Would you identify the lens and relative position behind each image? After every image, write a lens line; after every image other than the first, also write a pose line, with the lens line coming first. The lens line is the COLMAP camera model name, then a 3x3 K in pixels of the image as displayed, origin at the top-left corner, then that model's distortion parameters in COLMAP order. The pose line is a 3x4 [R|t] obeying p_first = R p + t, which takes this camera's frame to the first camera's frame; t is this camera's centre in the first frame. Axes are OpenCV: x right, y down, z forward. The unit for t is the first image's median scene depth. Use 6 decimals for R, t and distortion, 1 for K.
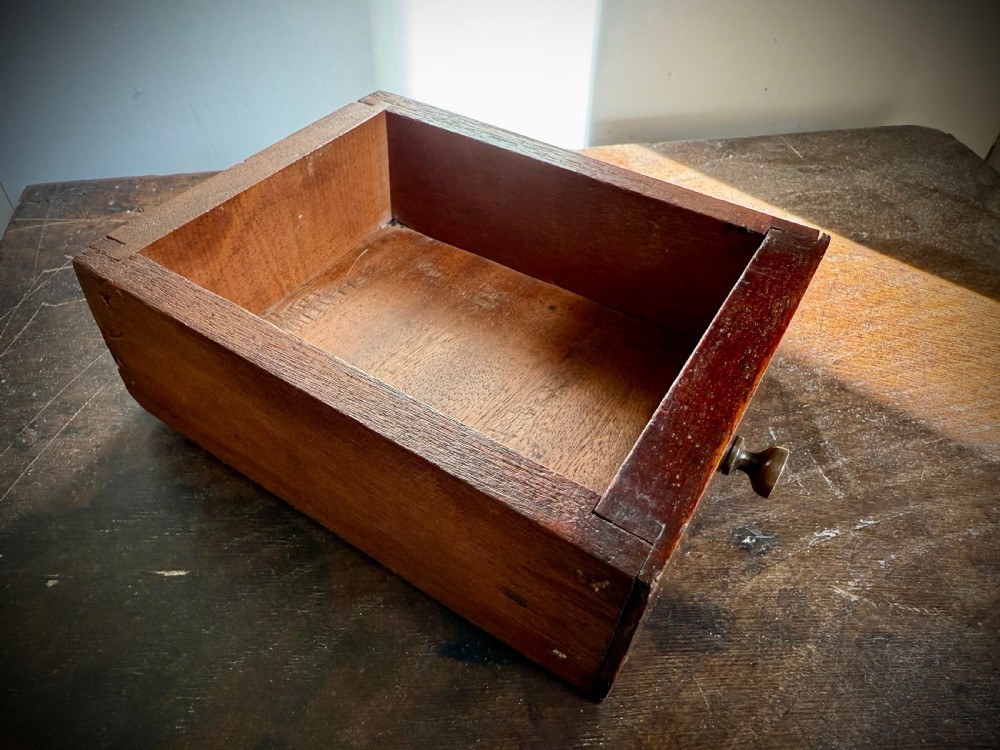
lens RADIAL K [[717.6, 0, 439.3], [0, 717.6, 369.6], [0, 0, 1]] dist [0.000006, 0.008879]
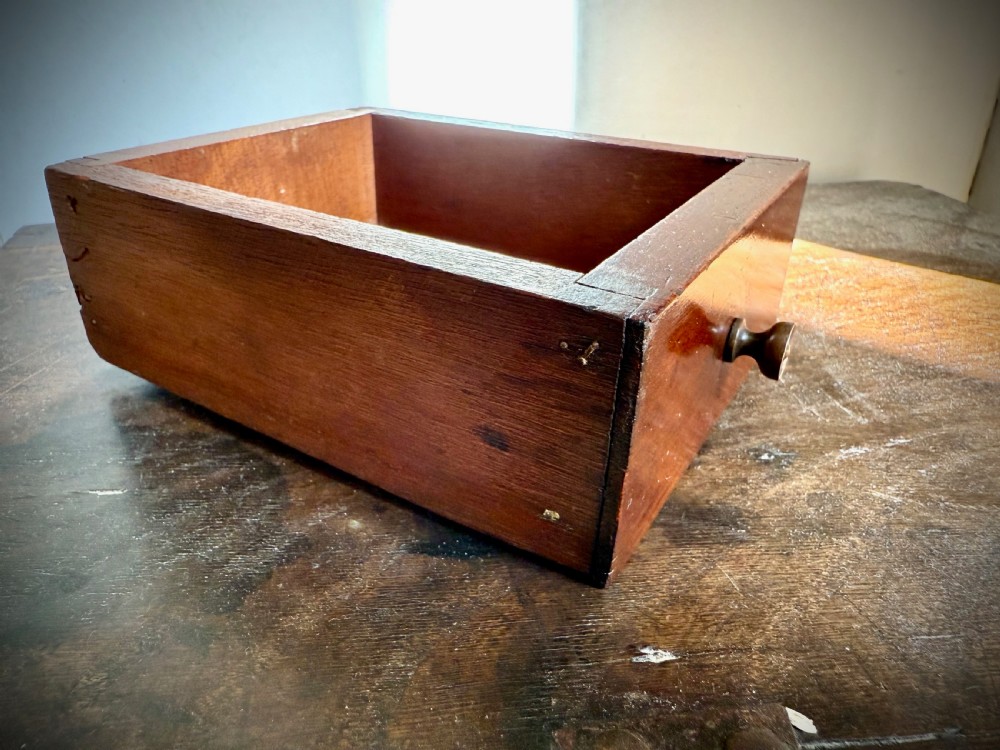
lens RADIAL K [[717.6, 0, 439.3], [0, 717.6, 369.6], [0, 0, 1]] dist [0.000006, 0.008879]
pose [[0.999968, -0.007398, -0.002924, 0.034741], [0.006326, 0.962409, -0.271530, 0.388920], [0.004822, 0.271503, 0.962425, 0.127919]]
